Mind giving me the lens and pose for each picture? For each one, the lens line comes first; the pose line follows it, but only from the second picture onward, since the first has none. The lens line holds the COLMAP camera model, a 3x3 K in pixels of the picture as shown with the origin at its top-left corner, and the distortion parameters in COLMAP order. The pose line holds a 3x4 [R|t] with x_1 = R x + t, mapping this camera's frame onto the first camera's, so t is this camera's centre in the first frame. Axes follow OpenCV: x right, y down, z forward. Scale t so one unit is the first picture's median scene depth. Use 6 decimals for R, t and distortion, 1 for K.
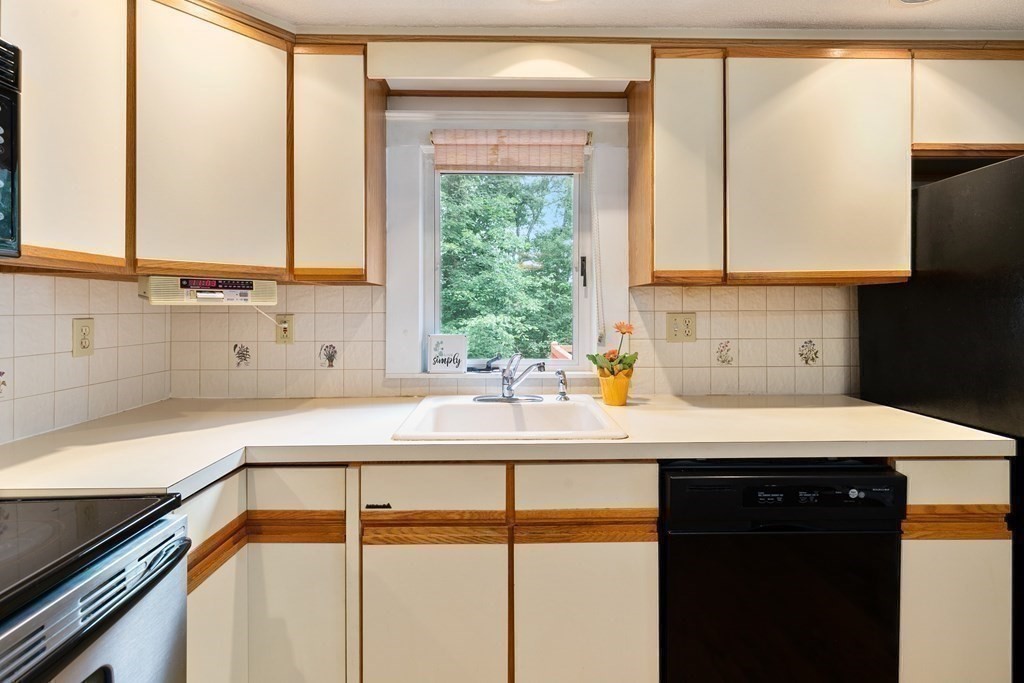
lens RADIAL K [[466.7, 0, 512.9], [0, 466.7, 310.4], [0, 0, 1]] dist [0.005079, -0.000036]
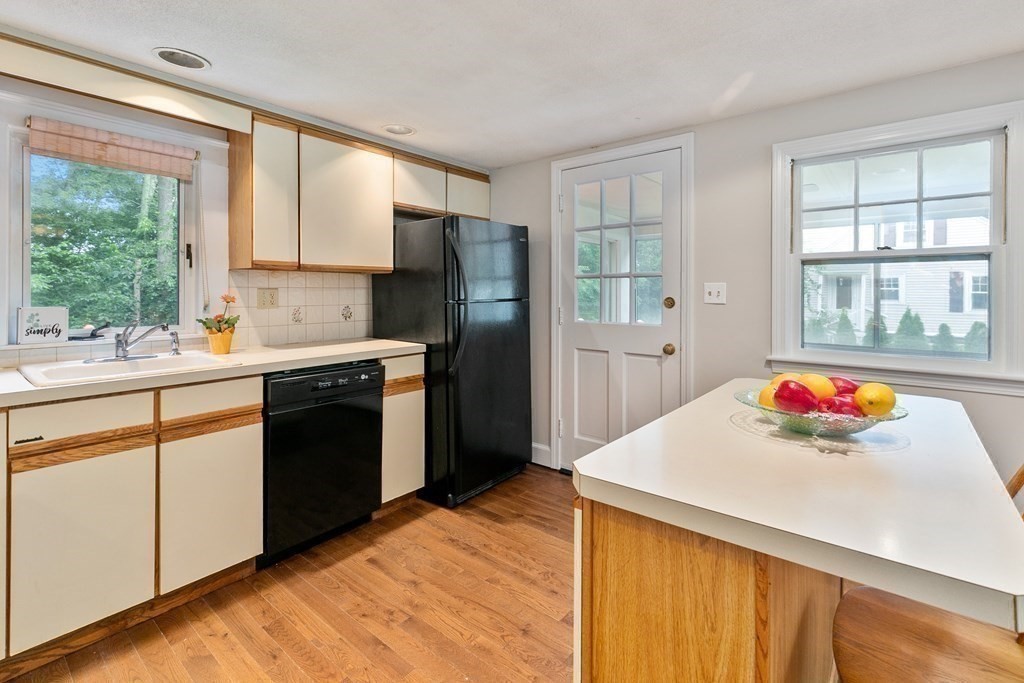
lens RADIAL K [[473.4, 0, 503.2], [0, 473.4, 294.4], [0, 0, 1]] dist [0.000517, -0.000008]
pose [[0.651245, -0.001107, 0.758866, -0.329946], [-0.003562, 0.999983, 0.004516, 0.016724], [-0.758859, -0.005644, 0.651231, -0.604419]]
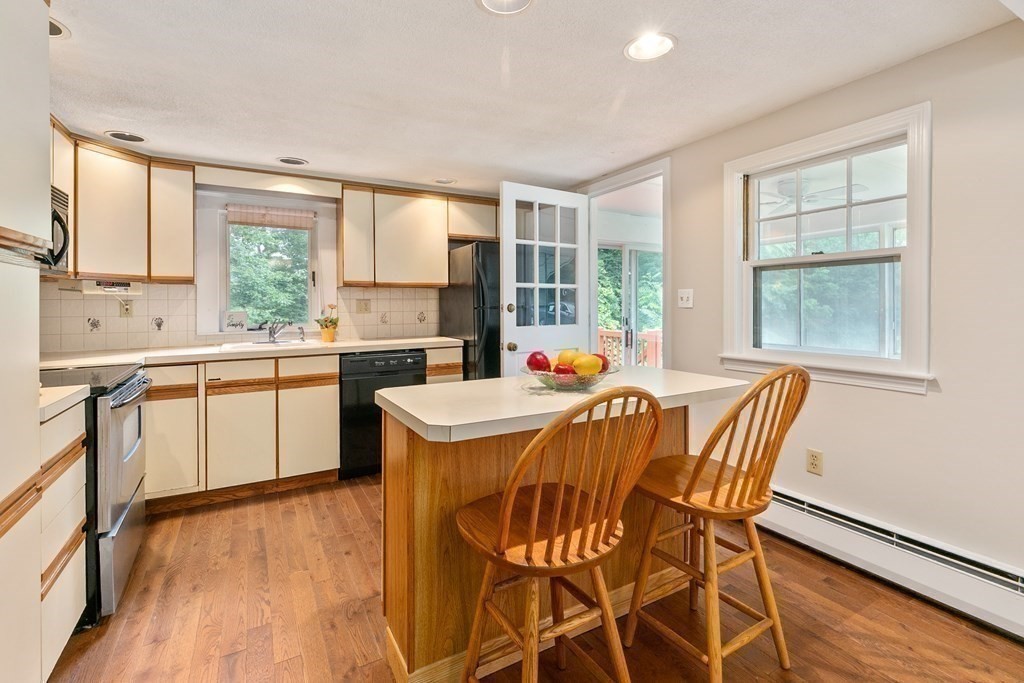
lens RADIAL K [[470.3, 0, 506.8], [0, 470.3, 307.3], [0, 0, 1]] dist [0.004118, -0.000142]
pose [[0.883649, -0.007305, 0.468092, -0.073911], [0.005409, 0.999971, 0.005394, 0.038124], [-0.468118, -0.002235, 0.883663, -1.408701]]
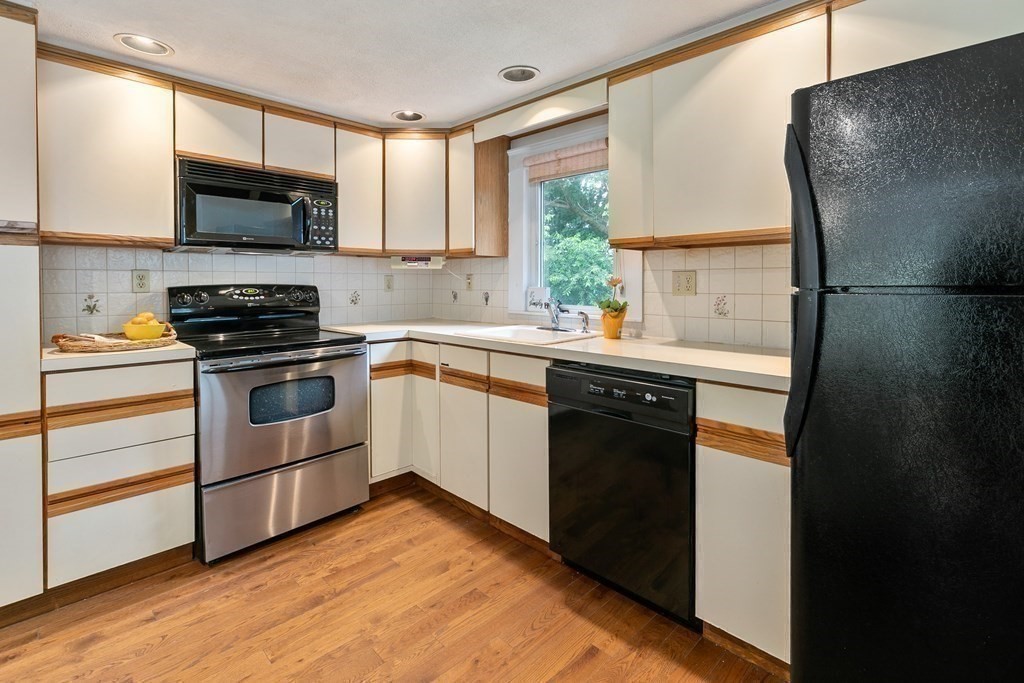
lens RADIAL K [[476.8, 0, 505.2], [0, 476.8, 290.7], [0, 0, 1]] dist [0.005857, -0.000092]
pose [[0.696304, 0.017065, -0.717544, 1.090842], [-0.005540, 0.999815, 0.018403, 0.042011], [0.717726, -0.008839, 0.696270, -0.210675]]
